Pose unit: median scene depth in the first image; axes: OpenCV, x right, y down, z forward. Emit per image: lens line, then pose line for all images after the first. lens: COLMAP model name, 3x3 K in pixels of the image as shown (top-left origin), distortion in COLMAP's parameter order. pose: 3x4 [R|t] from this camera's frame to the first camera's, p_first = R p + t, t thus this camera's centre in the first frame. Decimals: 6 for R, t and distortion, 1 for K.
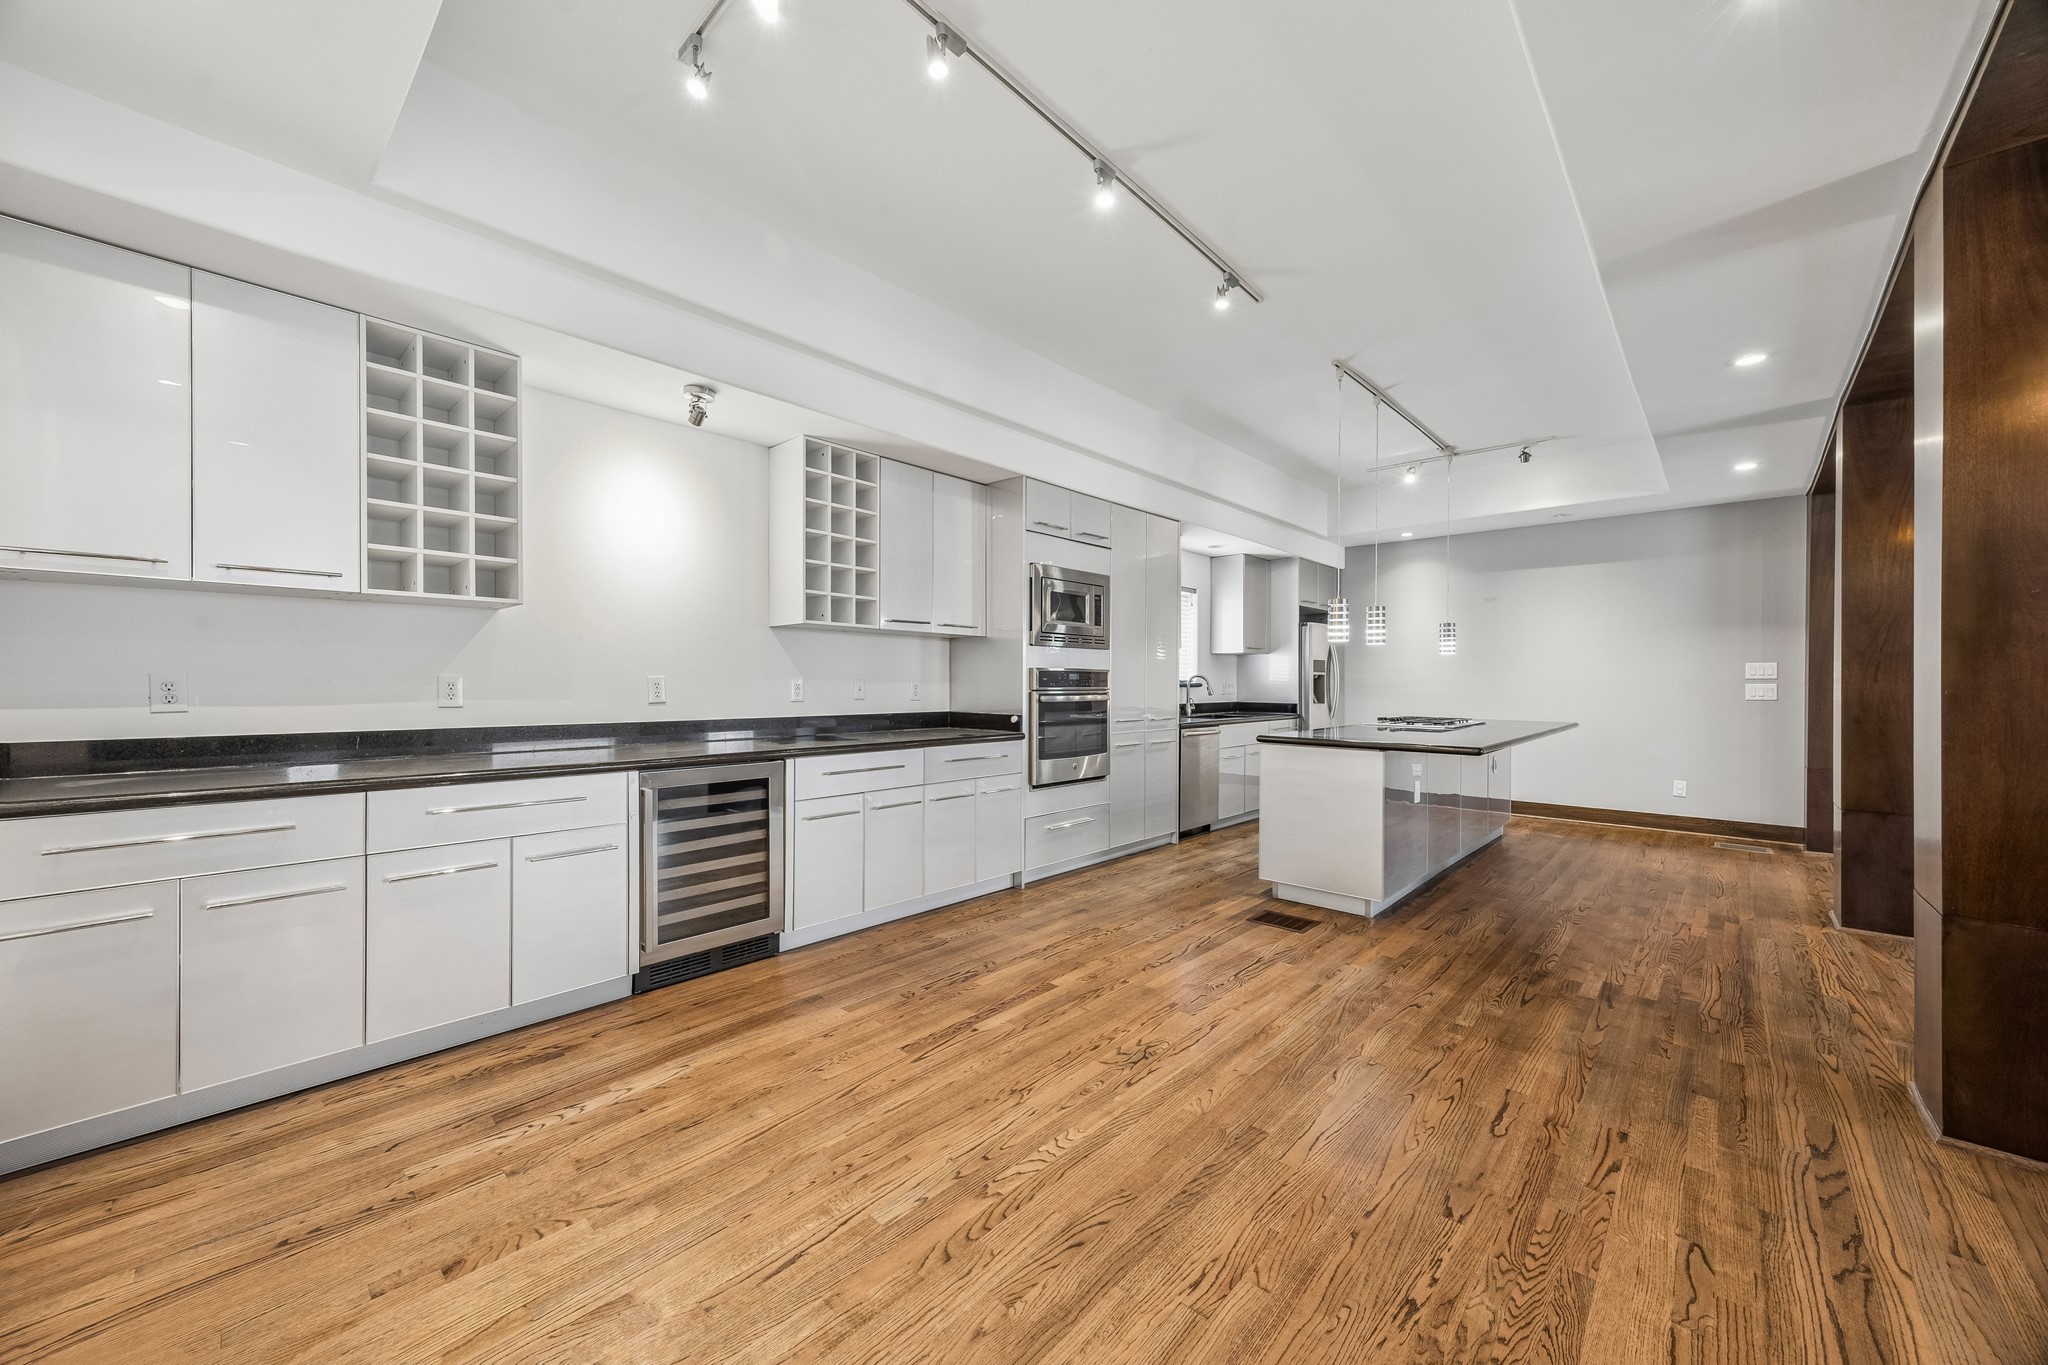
lens RADIAL K [[770.6, 0, 1017.7], [0, 770.6, 679.8], [0, 0, 1]] dist [-0.000992, -0.000188]
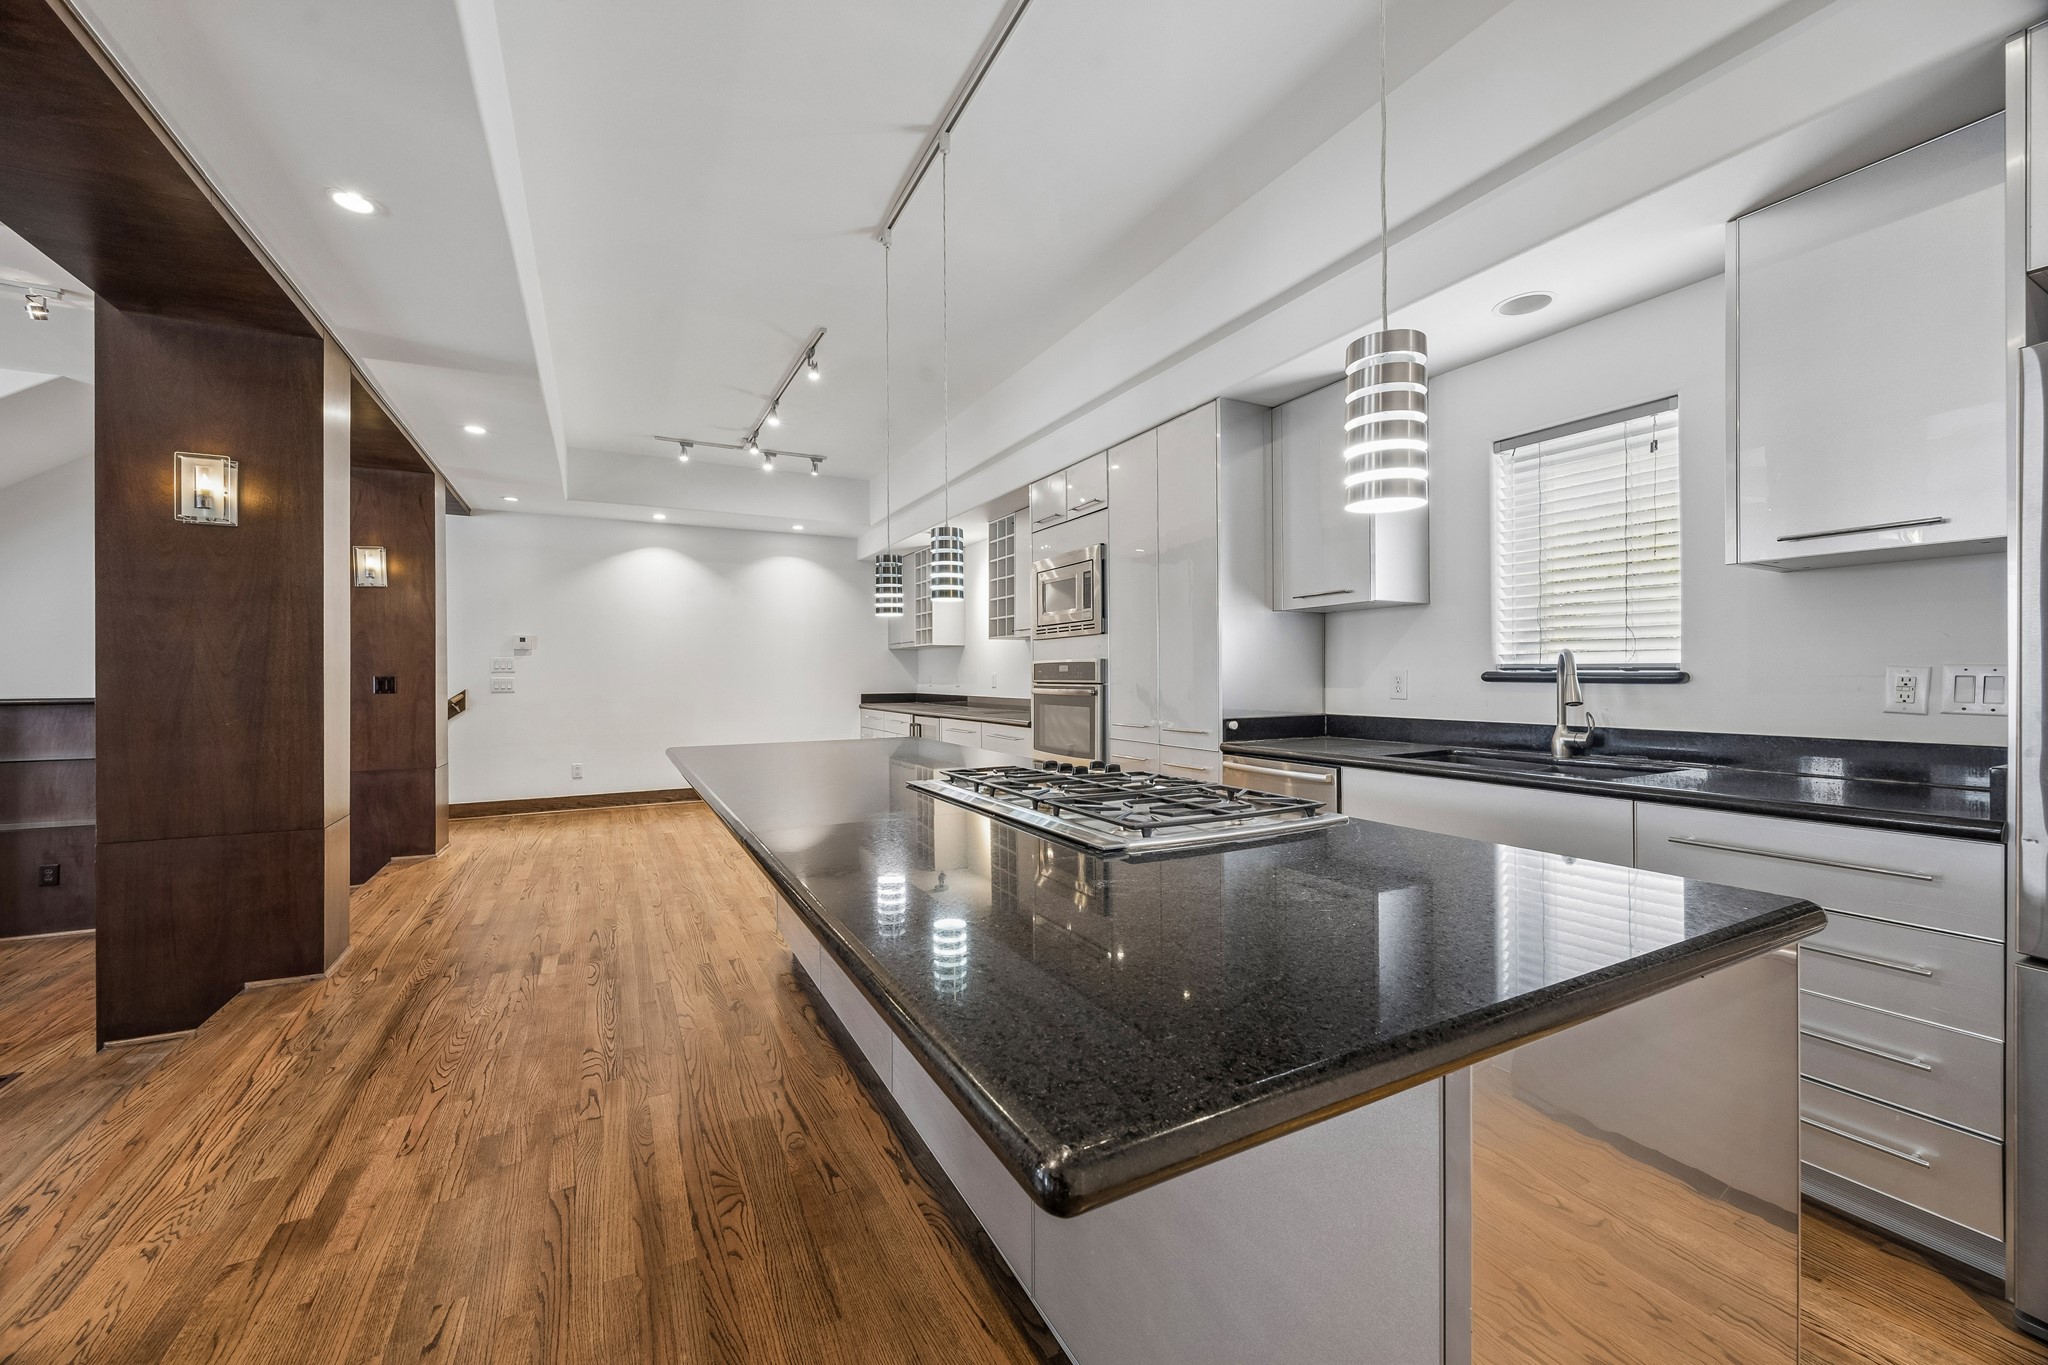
lens RADIAL K [[781.7, 0, 994.3], [0, 781.7, 665.3], [0, 0, 1]] dist [-0.000790, 0.000350]
pose [[-0.354262, -0.011109, -0.935080, 0.943167], [0.008039, 0.999856, -0.014924, 0.005408], [0.935112, -0.012804, -0.354122, 1.200755]]
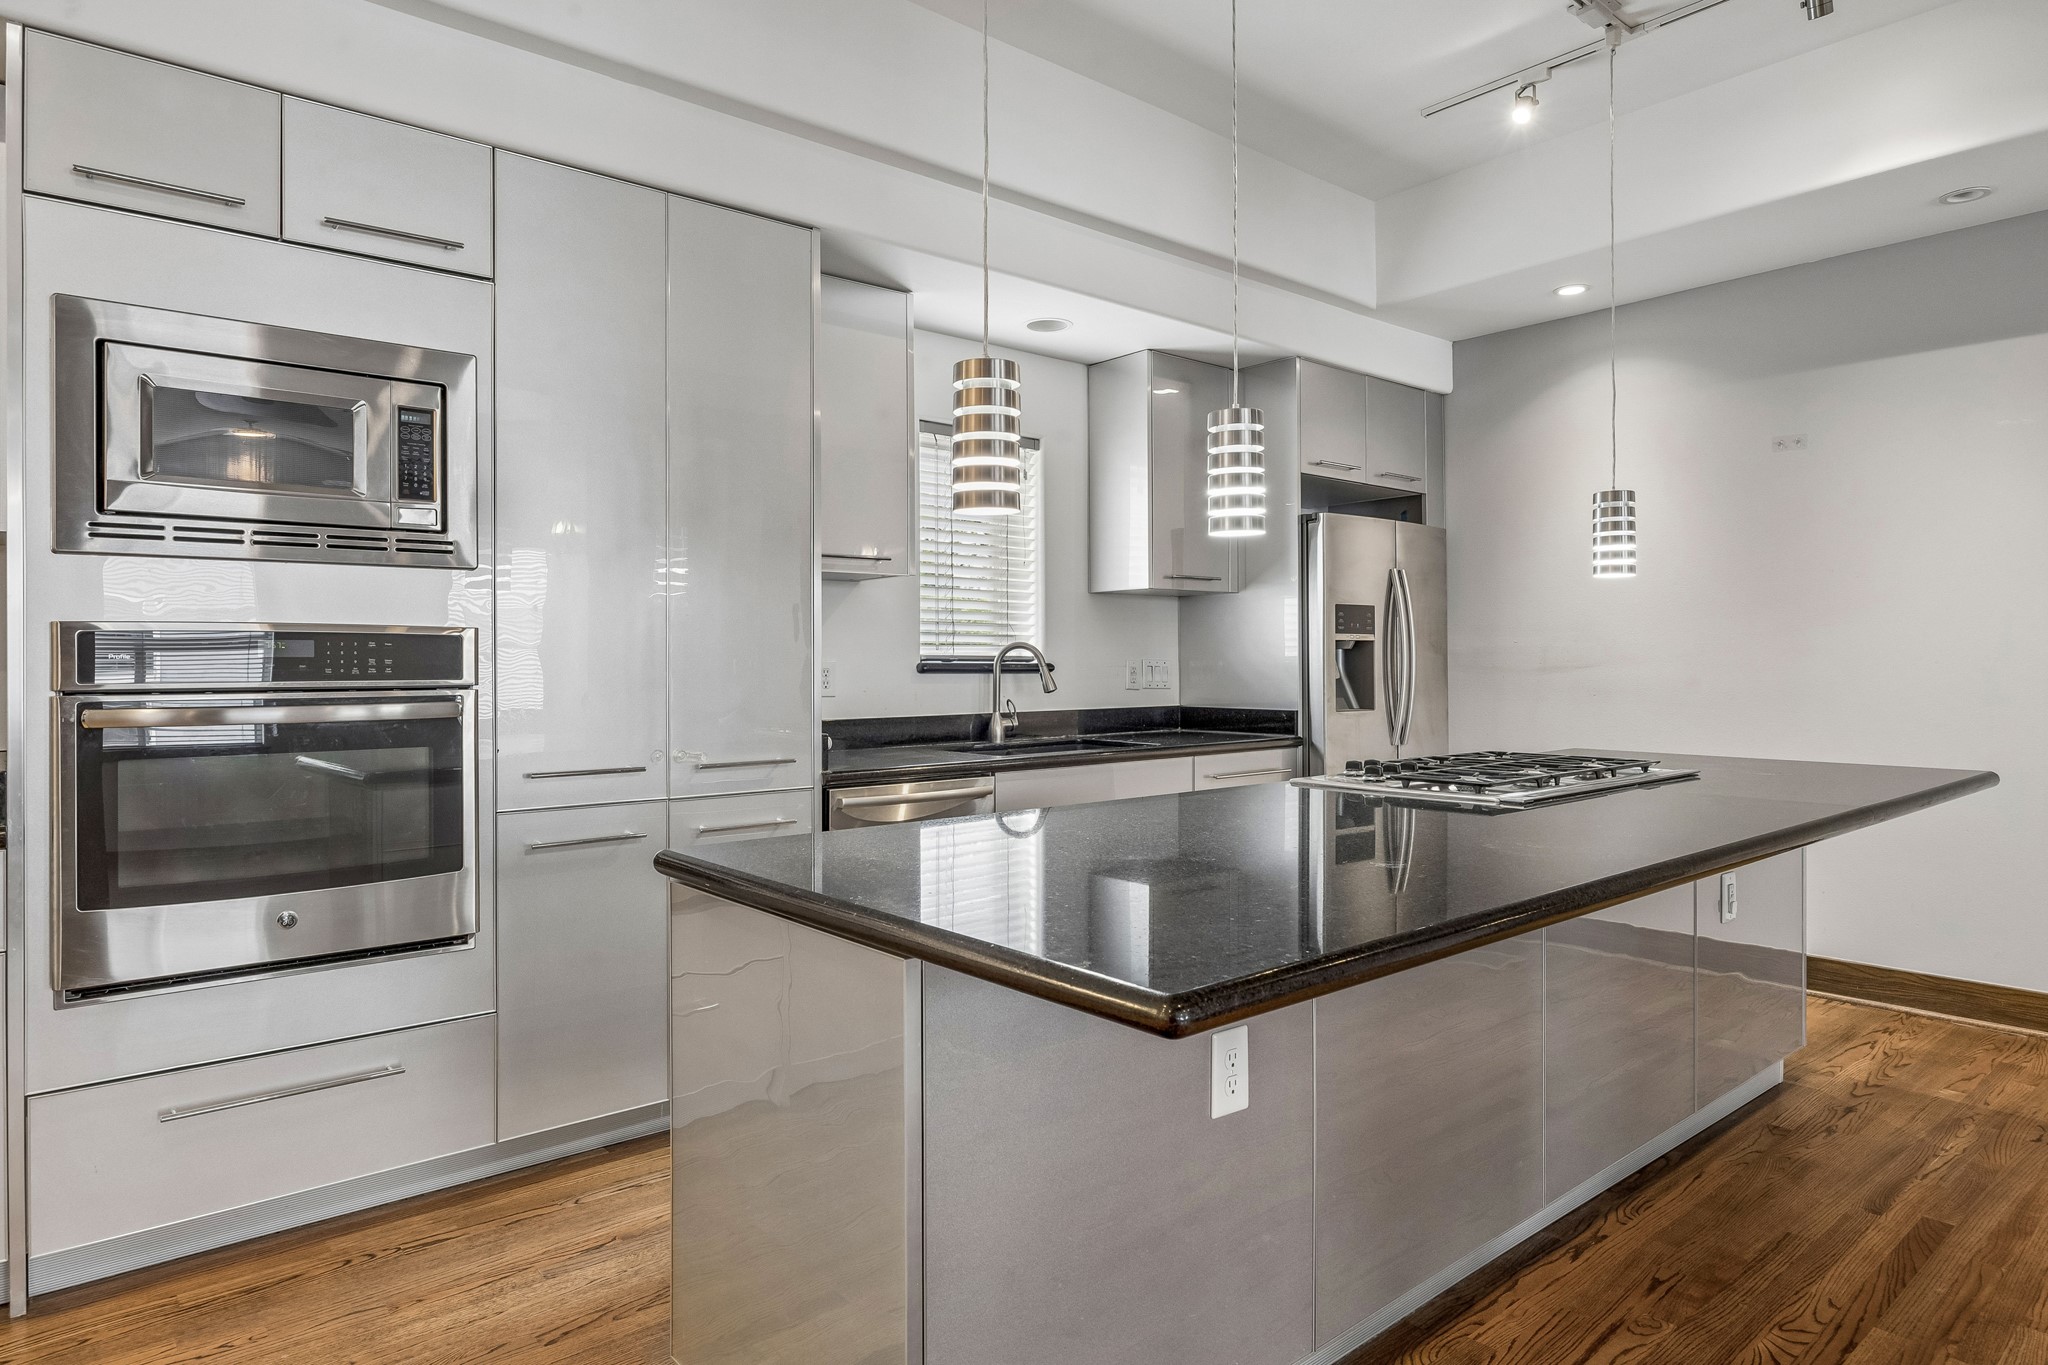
lens RADIAL K [[1205.5, 0, 1023.0], [0, 1205.5, 650.8], [0, 0, 1]] dist [-0.014803, 0.000101]
pose [[0.992741, -0.010864, -0.119782, 0.428540], [0.009965, 0.999918, -0.008103, 0.003998], [0.119860, 0.006850, 0.992767, 0.501106]]
